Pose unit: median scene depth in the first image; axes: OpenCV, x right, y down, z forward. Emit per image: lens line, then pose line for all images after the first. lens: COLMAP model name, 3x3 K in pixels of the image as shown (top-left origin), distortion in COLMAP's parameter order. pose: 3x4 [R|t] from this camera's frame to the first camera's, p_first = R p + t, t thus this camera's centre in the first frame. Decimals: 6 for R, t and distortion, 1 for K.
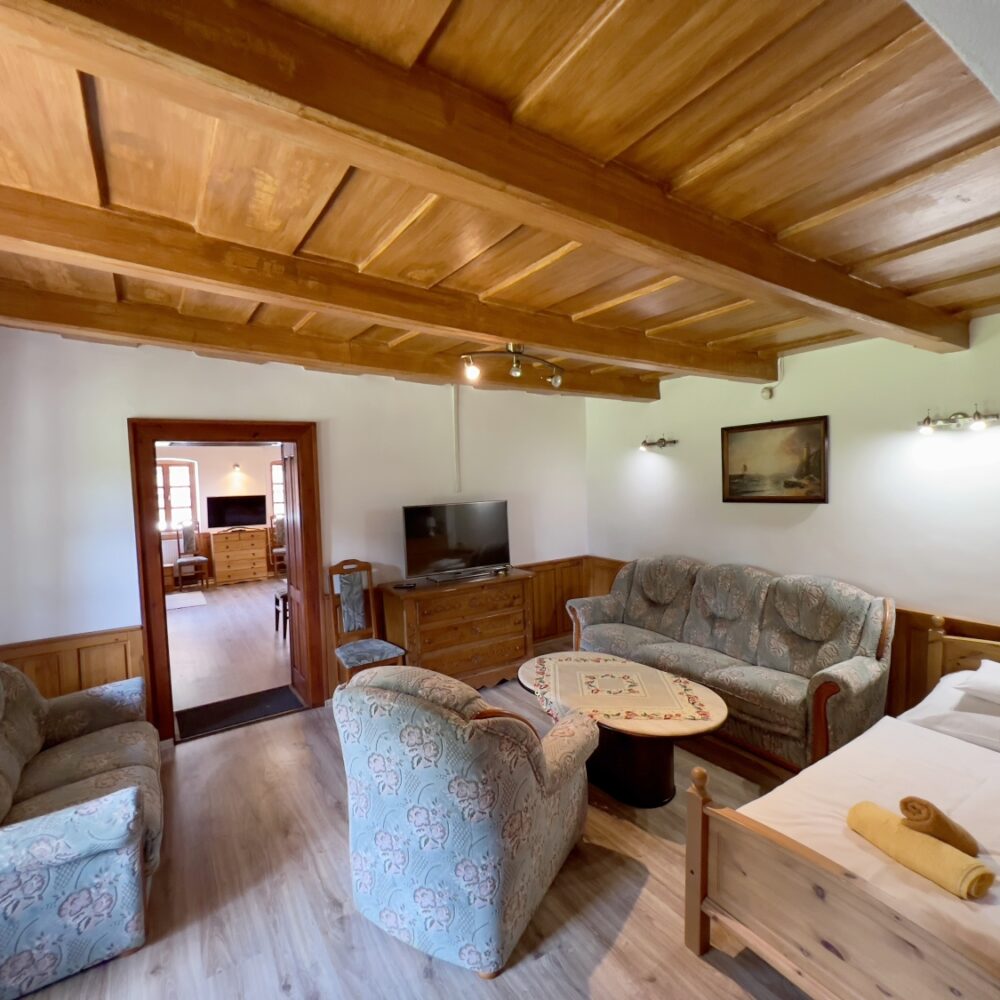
lens RADIAL K [[531.9, 0, 496.7], [0, 531.9, 499.5], [0, 0, 1]] dist [-0.003158, 0.001283]
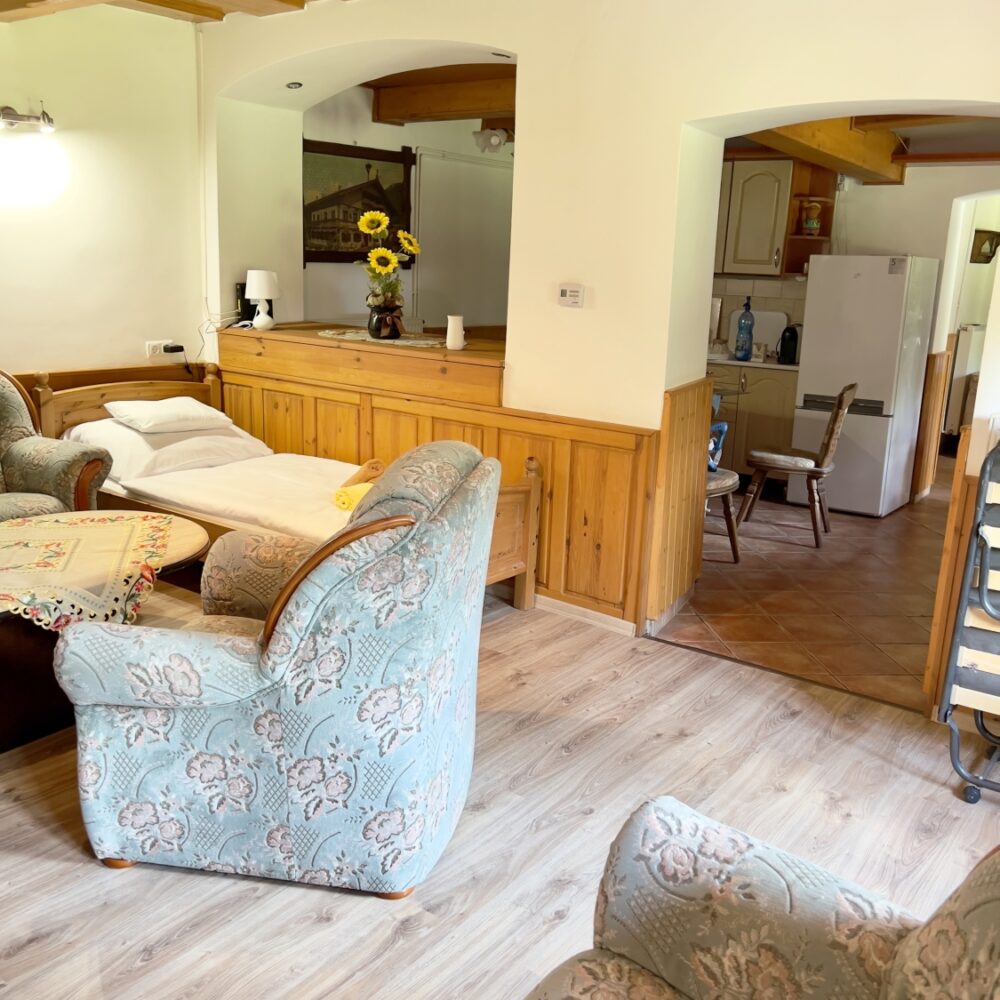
lens RADIAL K [[993.0, 0, 499.0], [0, 993.0, 500.9], [0, 0, 1]] dist [0.040710, 0.000000]
pose [[-0.347677, -0.209714, 0.913860, -0.682339], [0.011953, 0.973595, 0.227970, 0.058037], [-0.937538, 0.090183, -0.335990, 0.700104]]
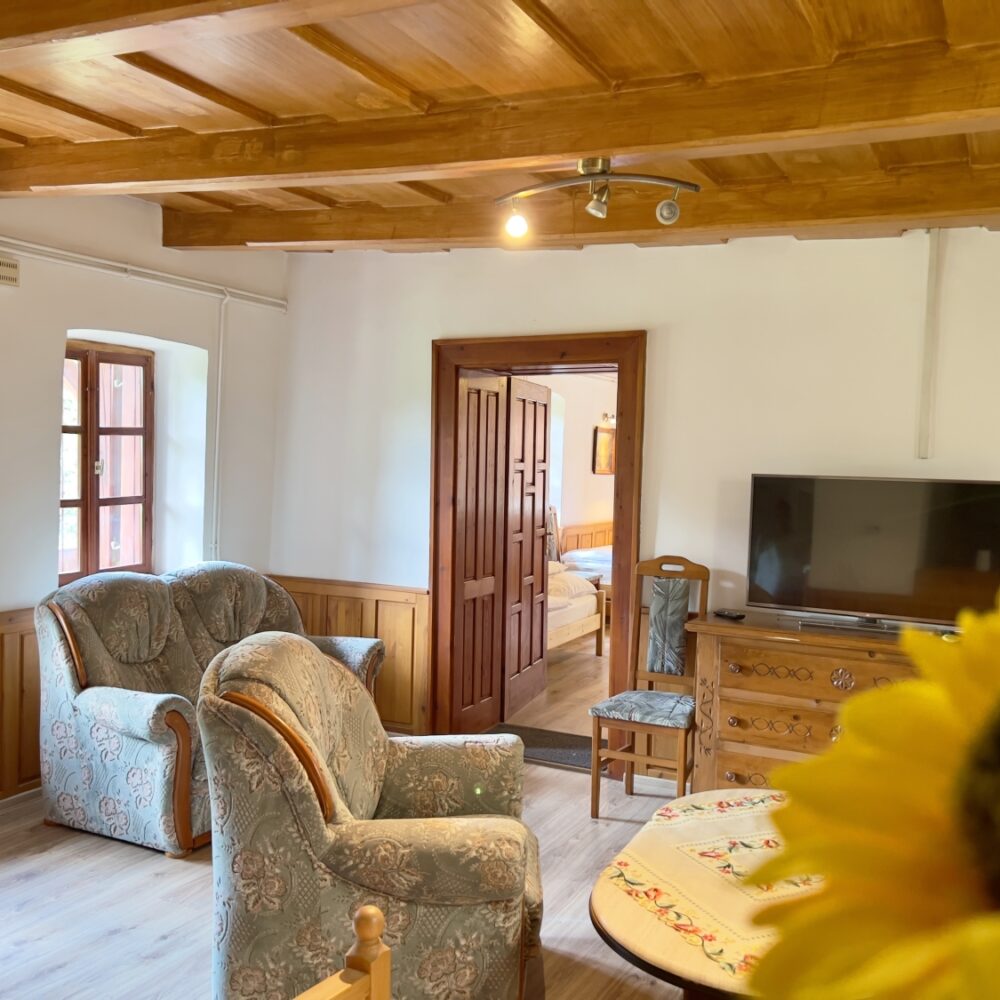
lens RADIAL K [[993.0, 0, 499.4], [0, 993.0, 507.7], [0, 0, 1]] dist [0.040710, 0.000000]
pose [[0.493844, 0.088026, -0.865084, 0.648164], [-0.080905, 0.995199, 0.055080, 0.013767], [0.865779, 0.042789, 0.498594, 0.291055]]
